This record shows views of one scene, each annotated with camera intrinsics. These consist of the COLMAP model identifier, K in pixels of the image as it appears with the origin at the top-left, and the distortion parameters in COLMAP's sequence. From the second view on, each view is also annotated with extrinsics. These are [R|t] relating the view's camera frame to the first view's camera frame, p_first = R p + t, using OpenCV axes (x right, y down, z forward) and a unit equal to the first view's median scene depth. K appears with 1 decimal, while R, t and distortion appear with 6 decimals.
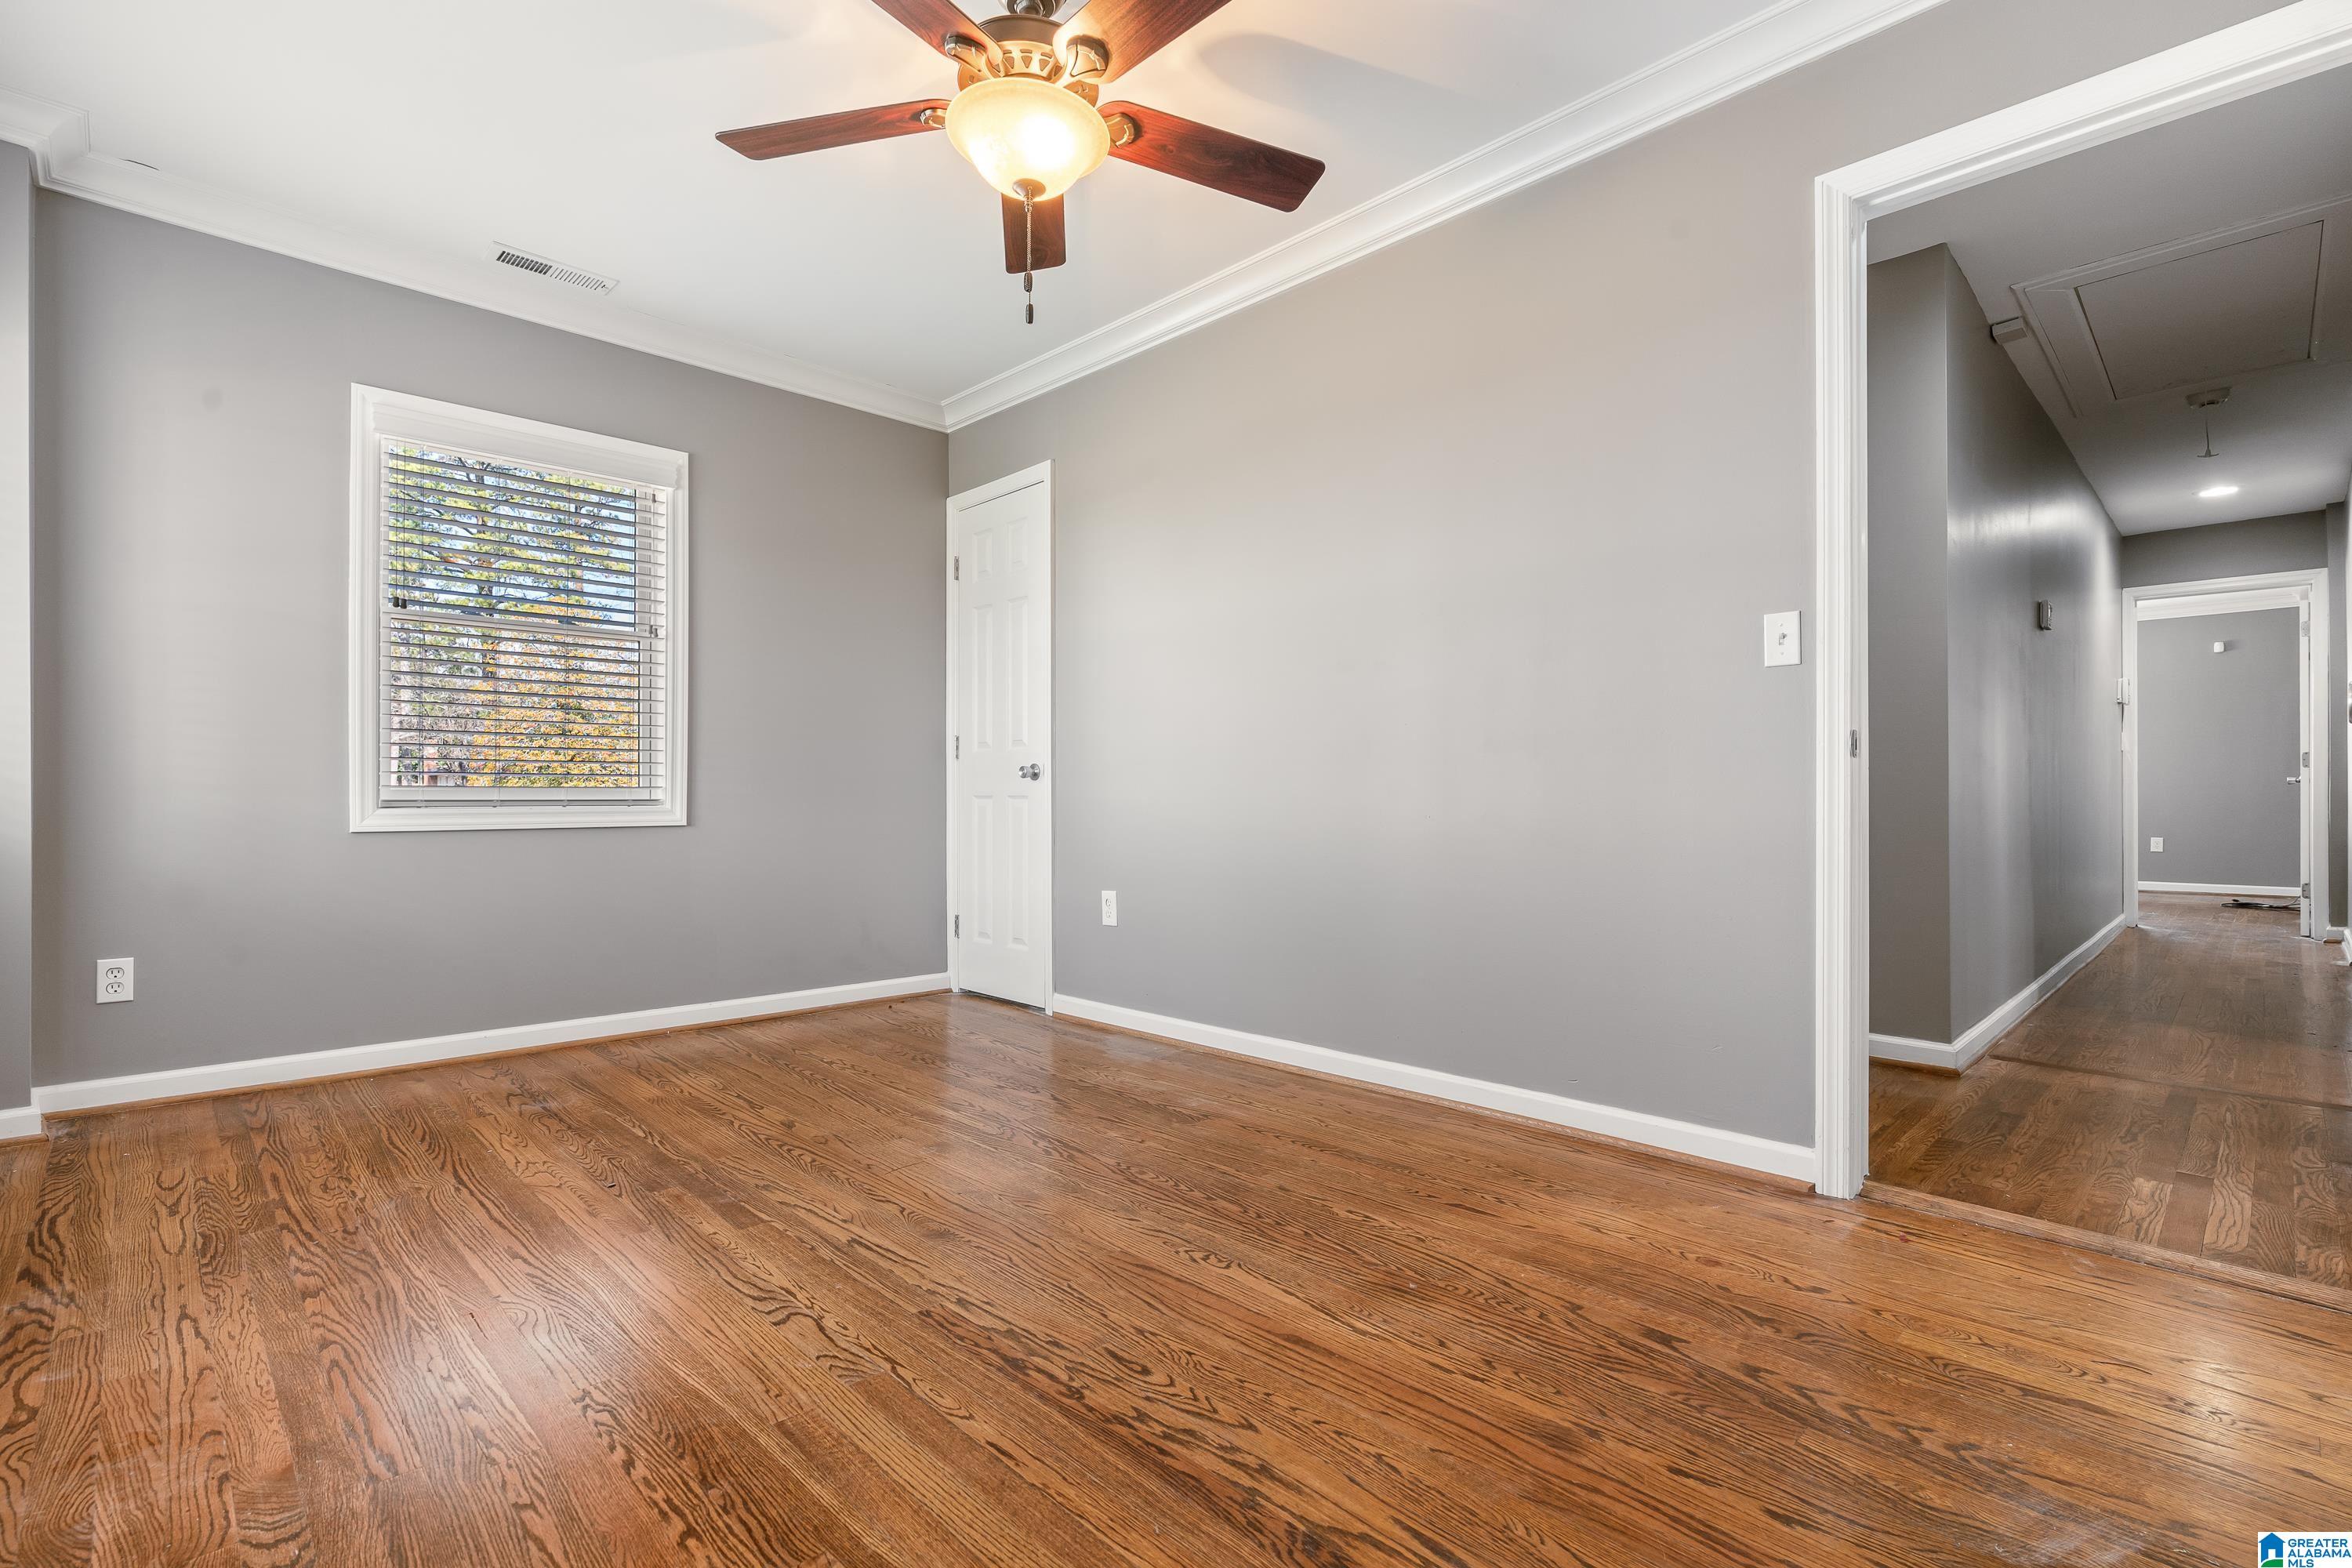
lens RADIAL K [[1081.3, 0, 1178.7], [0, 1081.3, 792.5], [0, 0, 1]] dist [-0.008140, 0.004339]
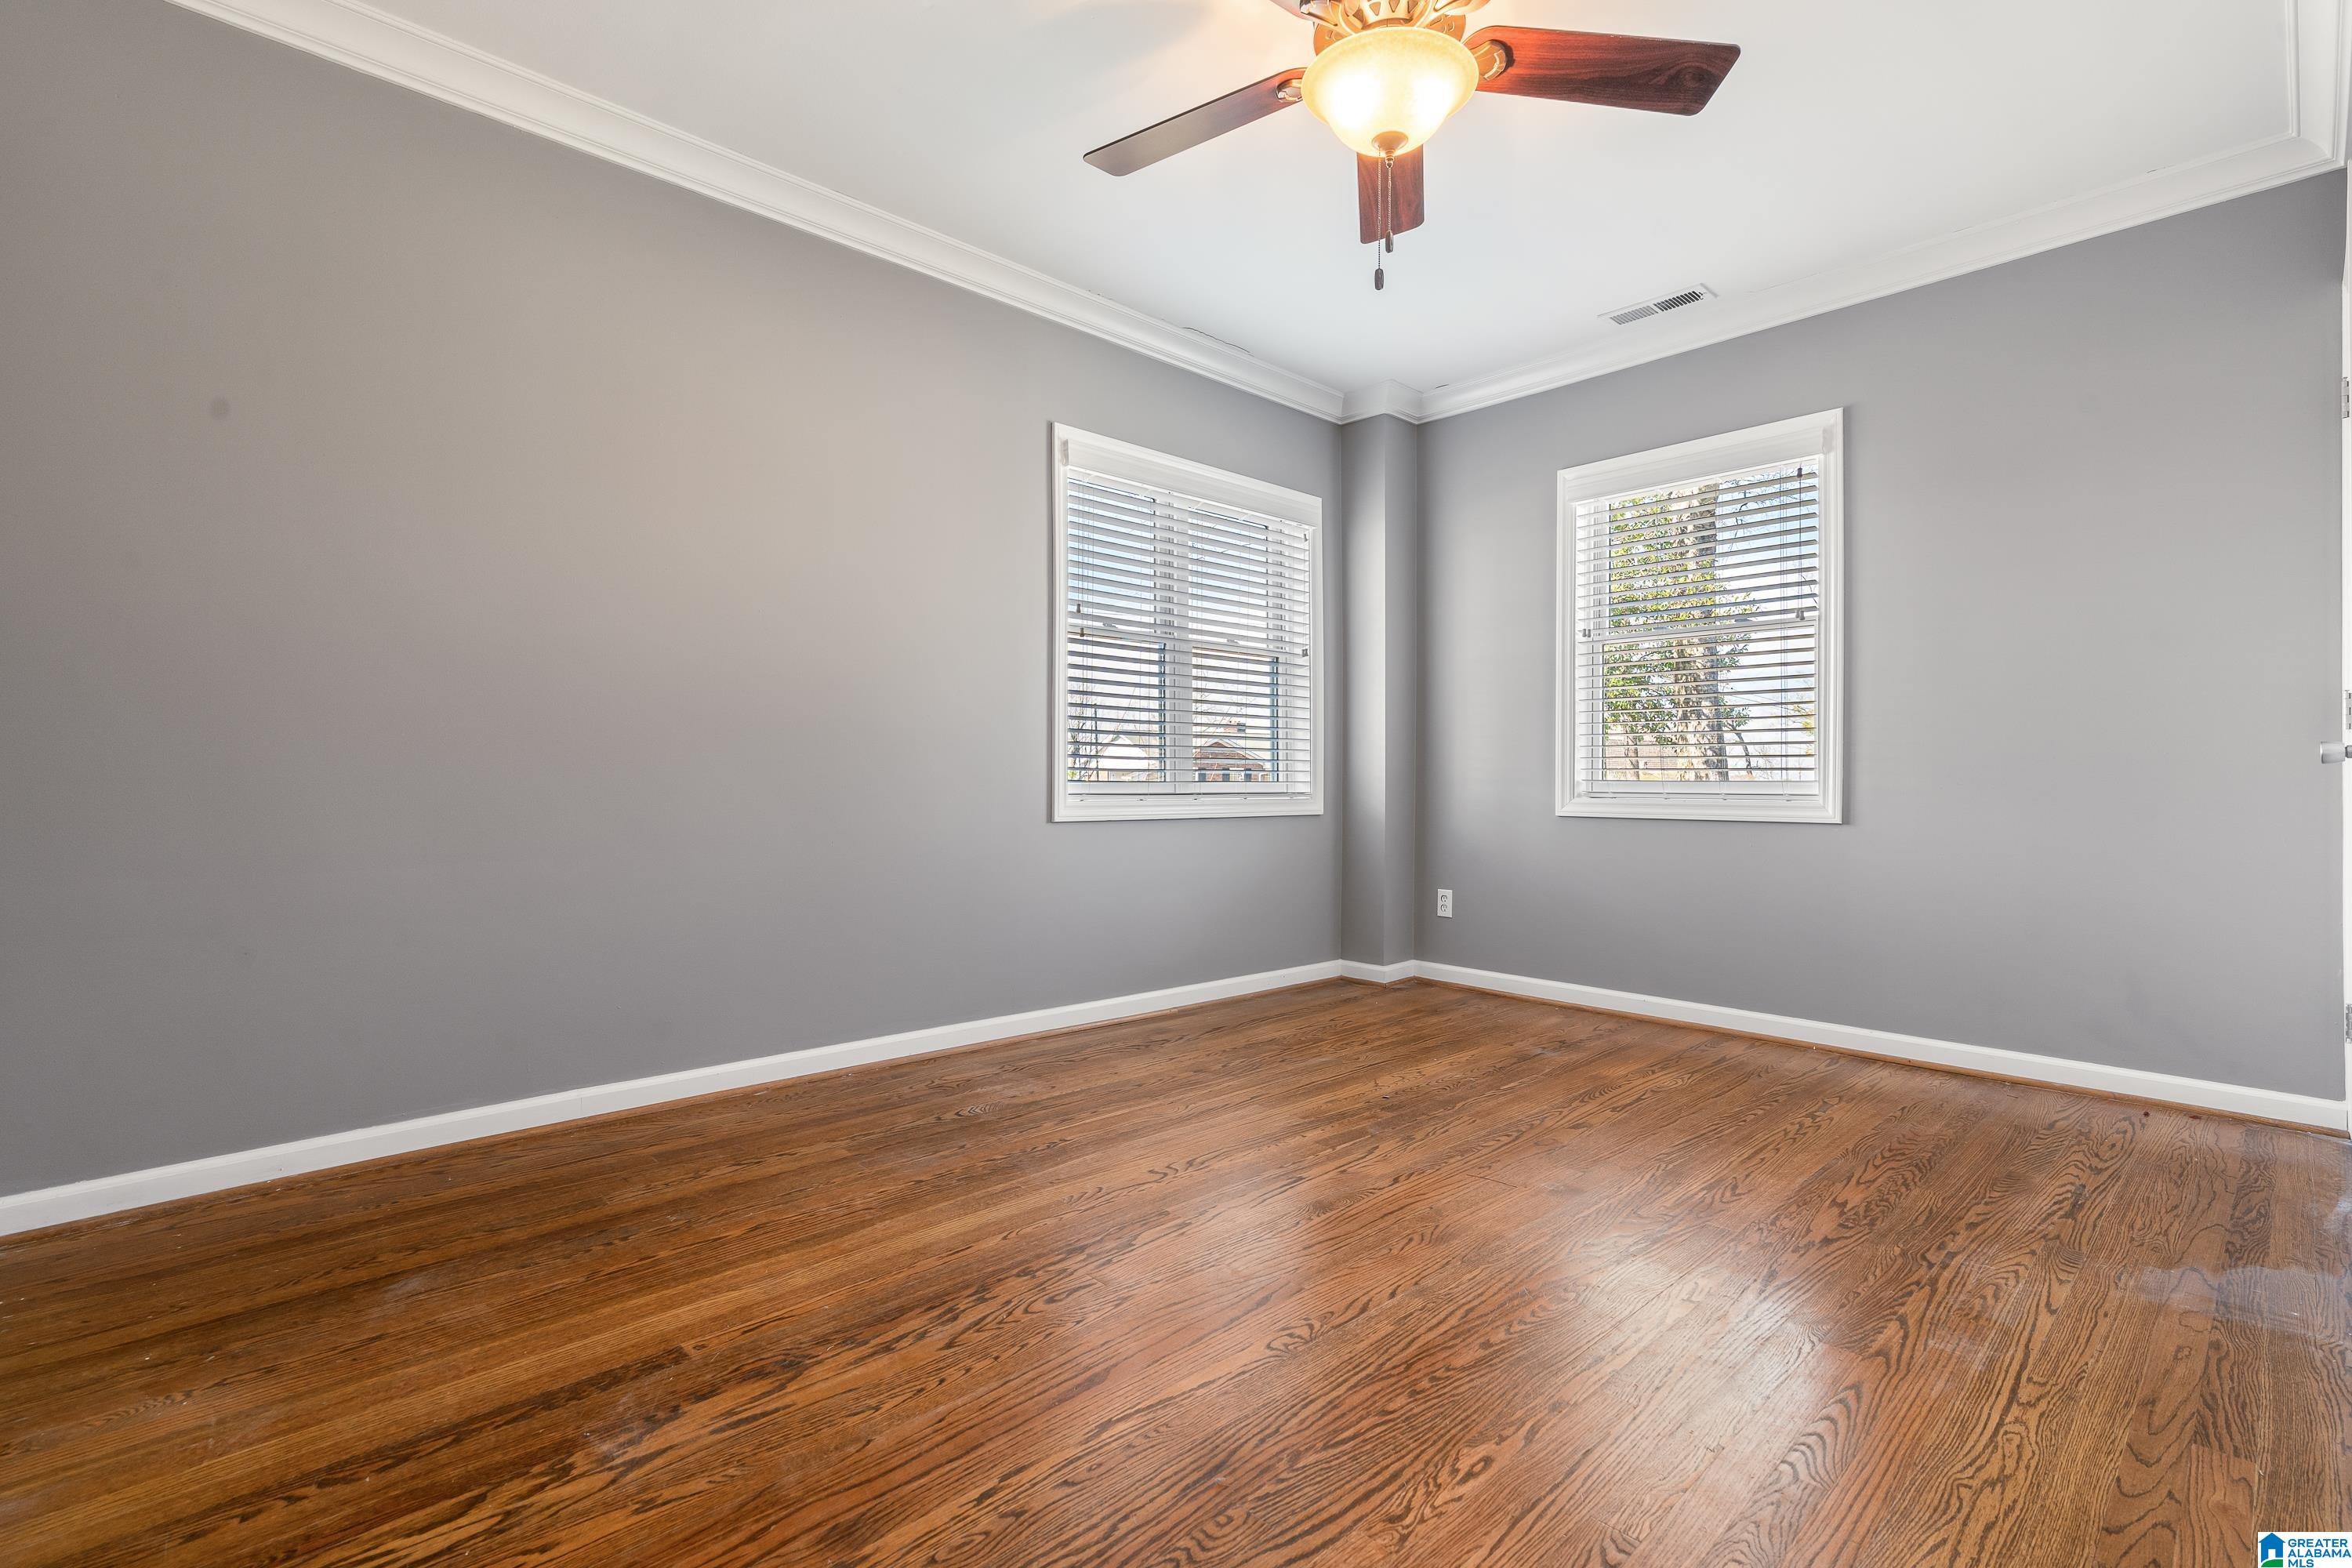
lens RADIAL K [[1081.3, 0, 1184.4], [0, 1081.3, 775.4], [0, 0, 1]] dist [-0.008140, 0.004339]
pose [[-0.021152, -0.006154, -0.999757, 0.797990], [-0.002958, 0.999977, -0.006093, -0.003931], [0.999772, 0.002828, -0.021170, 0.845588]]
